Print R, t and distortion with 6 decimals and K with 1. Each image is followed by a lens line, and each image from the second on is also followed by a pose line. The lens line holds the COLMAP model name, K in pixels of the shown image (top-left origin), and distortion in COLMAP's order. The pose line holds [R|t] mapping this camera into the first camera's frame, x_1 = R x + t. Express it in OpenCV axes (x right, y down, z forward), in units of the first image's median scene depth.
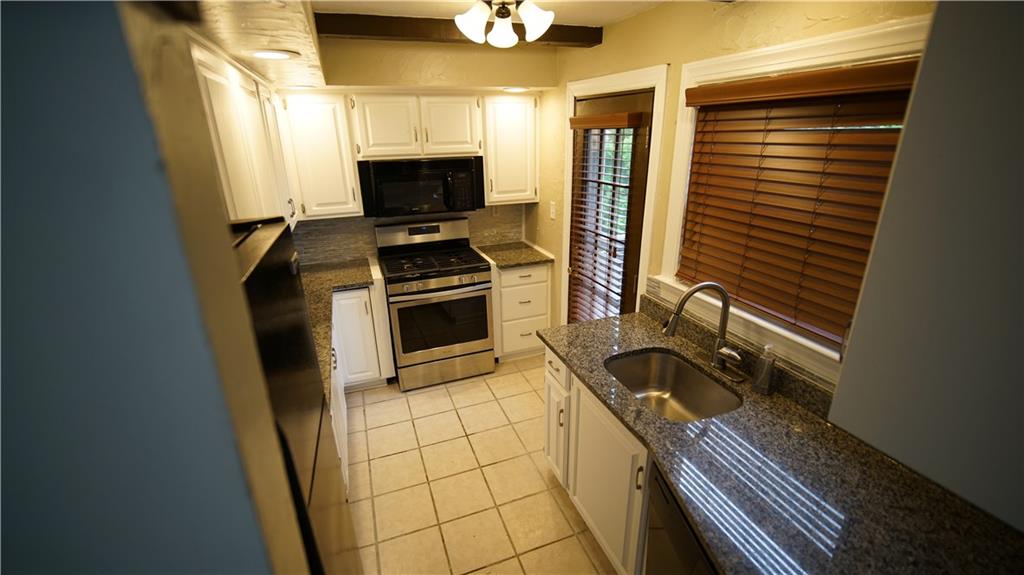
lens RADIAL K [[441.7, 0, 511.5], [0, 441.7, 288.9], [0, 0, 1]] dist [-0.015258, 0.005592]
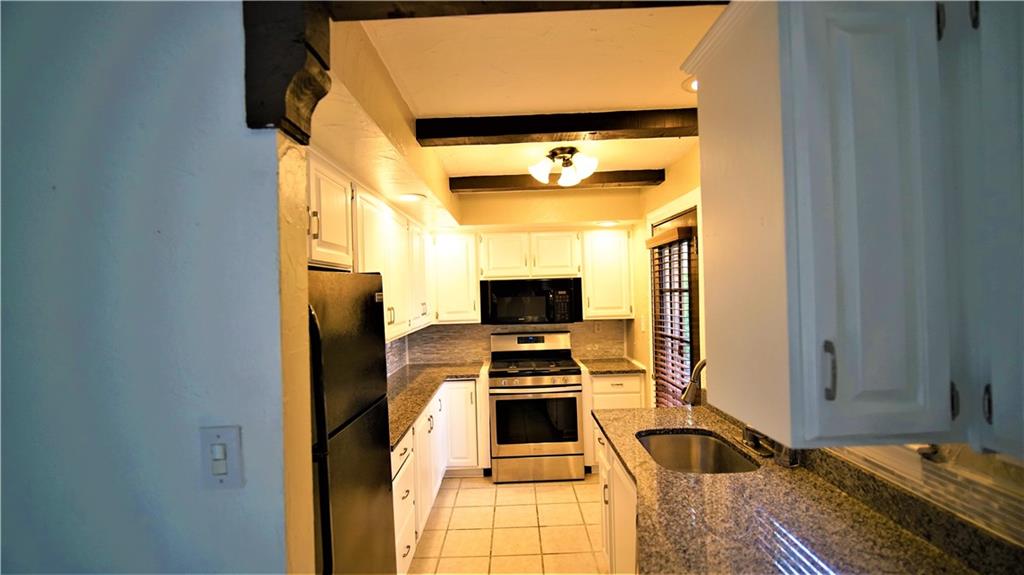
lens RADIAL K [[441.7, 0, 511.5], [0, 441.7, 288.9], [0, 0, 1]] dist [-0.015258, 0.005592]
pose [[0.935231, -0.011651, -0.353846, 0.183322], [-0.107979, 0.942451, -0.316427, 0.125091], [0.337169, 0.334141, 0.880152, -0.095408]]
